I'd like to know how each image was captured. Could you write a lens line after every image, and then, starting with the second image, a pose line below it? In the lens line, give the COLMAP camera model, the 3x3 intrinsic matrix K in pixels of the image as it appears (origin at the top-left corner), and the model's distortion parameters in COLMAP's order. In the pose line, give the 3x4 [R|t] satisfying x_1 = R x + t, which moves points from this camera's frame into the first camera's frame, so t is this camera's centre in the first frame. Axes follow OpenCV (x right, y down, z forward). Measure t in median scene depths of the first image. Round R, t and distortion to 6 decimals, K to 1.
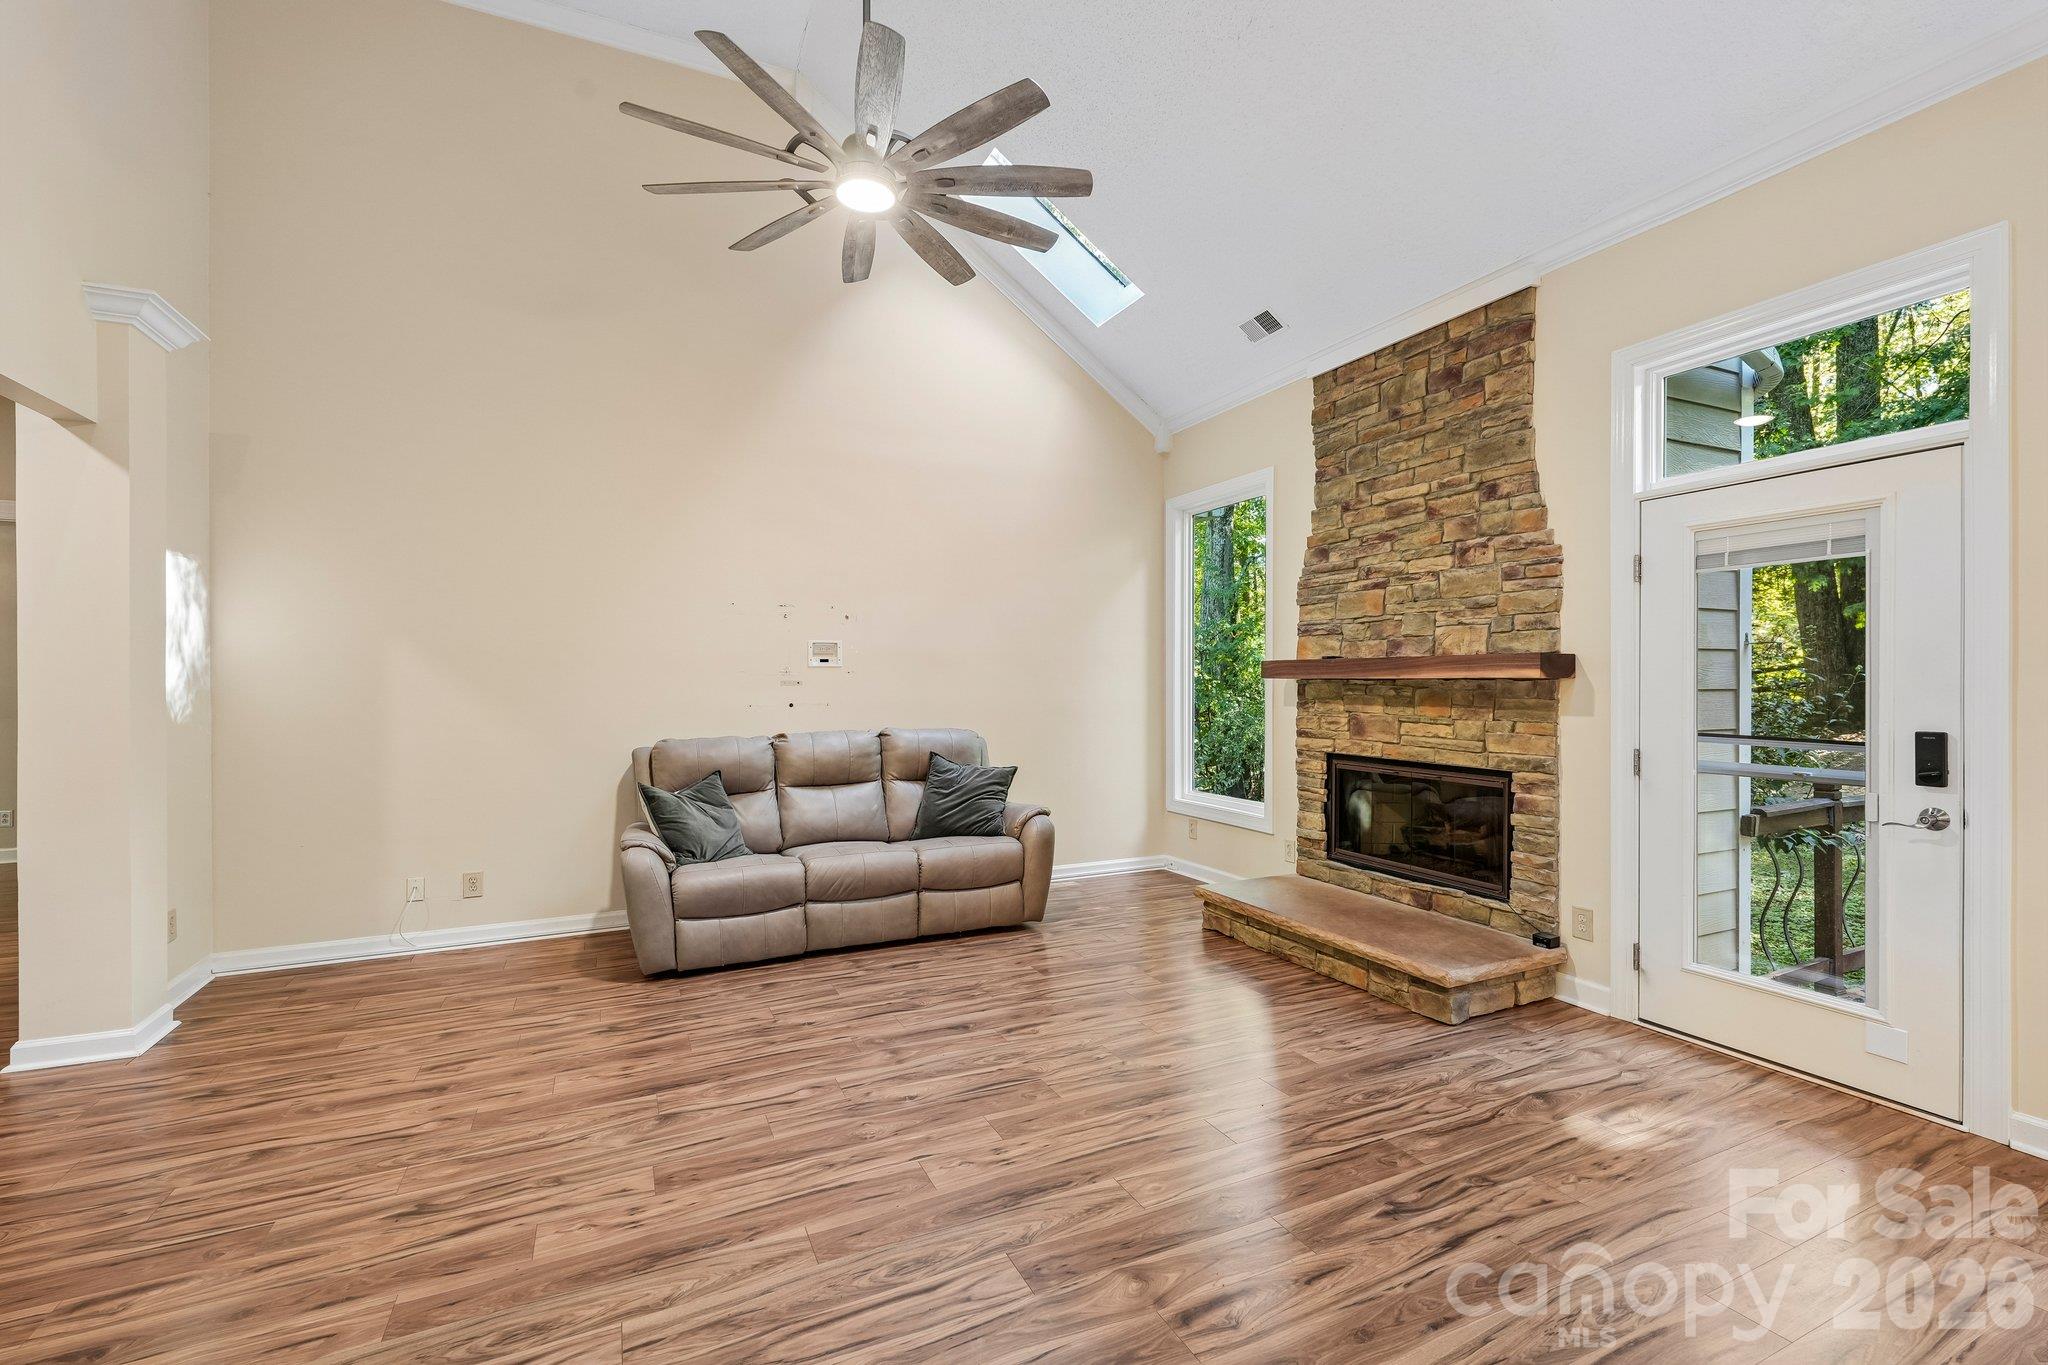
lens RADIAL K [[884.9, 0, 1027.6], [0, 884.9, 684.1], [0, 0, 1]] dist [0.001797, -0.000117]
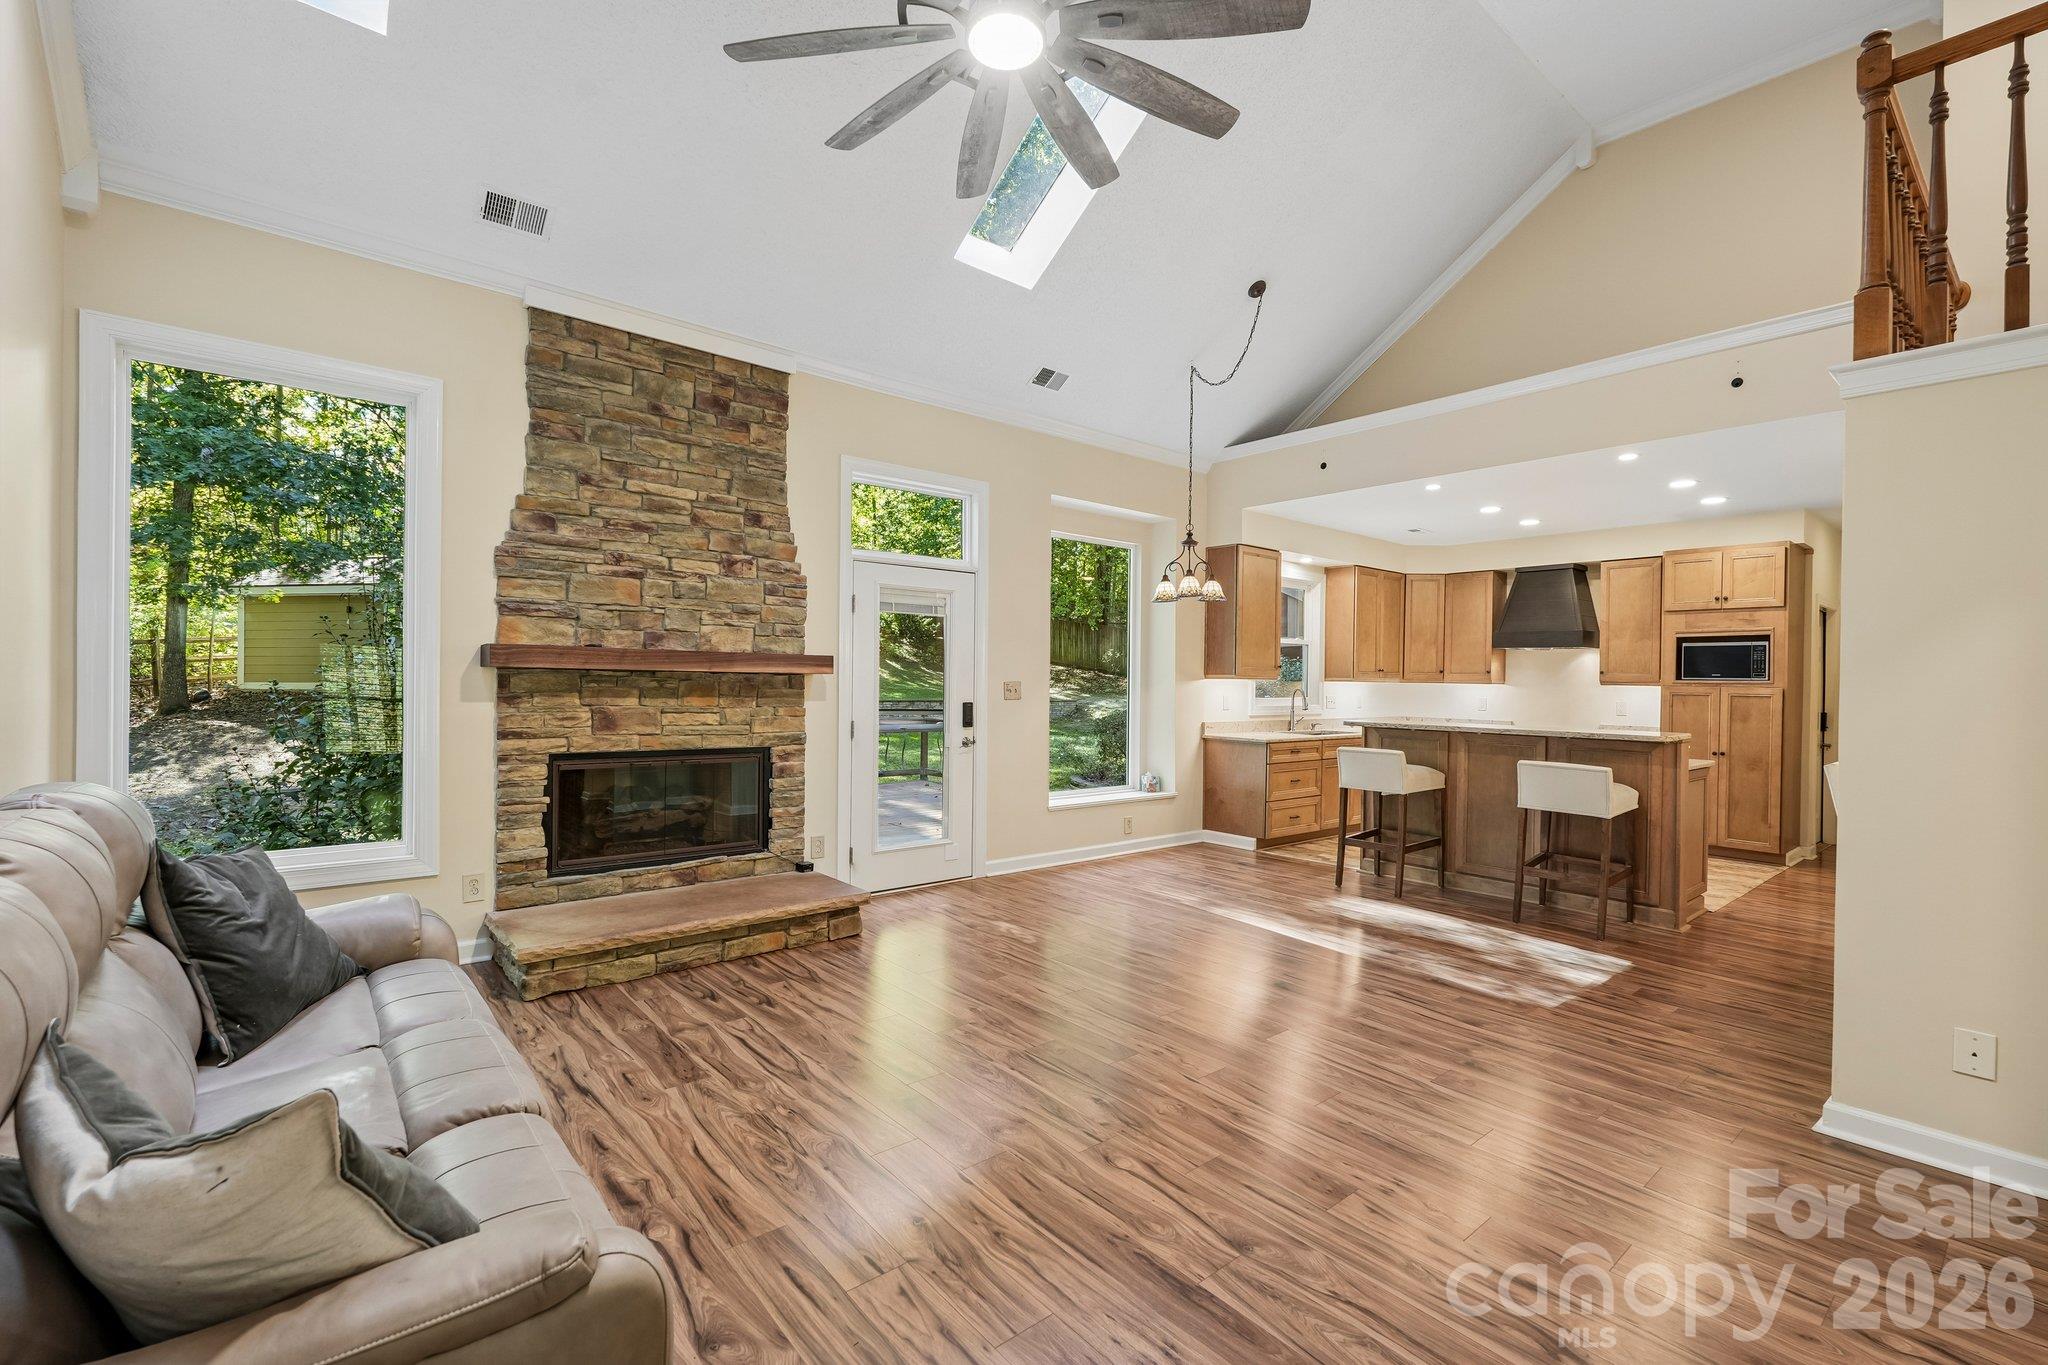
lens RADIAL K [[884.9, 0, 1025.7], [0, 884.9, 684.8], [0, 0, 1]] dist [0.001797, -0.000117]
pose [[-0.252366, -0.004959, 0.967619, -0.740111], [-0.011821, 0.999928, 0.002042, 0.003269], [-0.967560, -0.010923, -0.252406, 0.928280]]
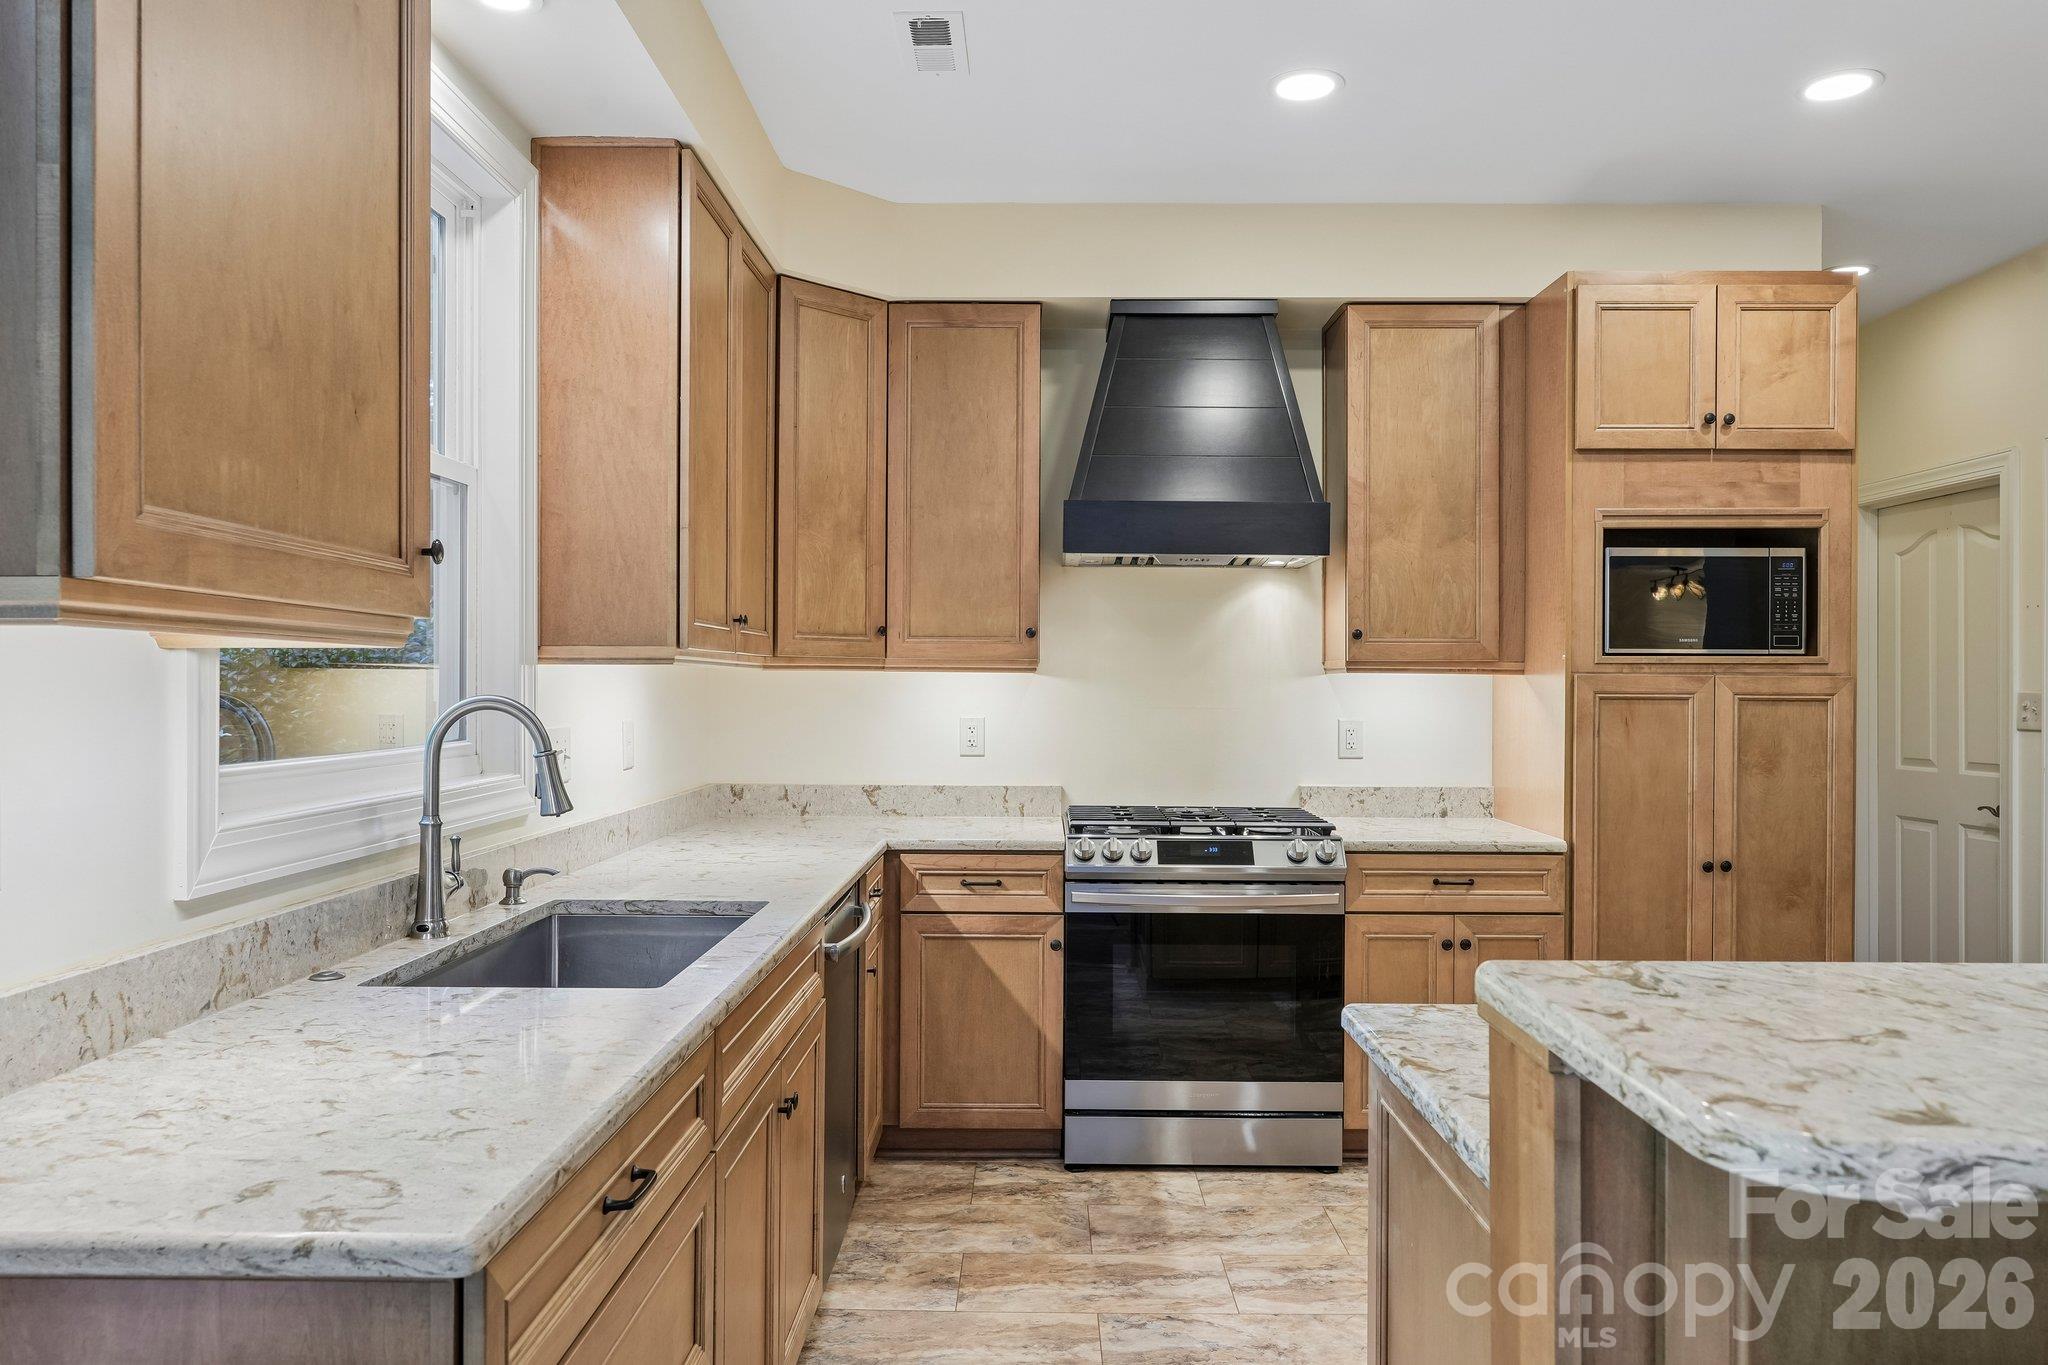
lens RADIAL K [[1377.5, 0, 1031.0], [0, 1377.5, 684.4], [0, 0, 1]] dist [0.000977, 0.001106]
pose [[-0.898923, 0.000460, 0.438105, 0.581703], [0.000149, 1.000000, -0.000744, 0.002486], [-0.438106, -0.000603, -0.898923, 0.234268]]
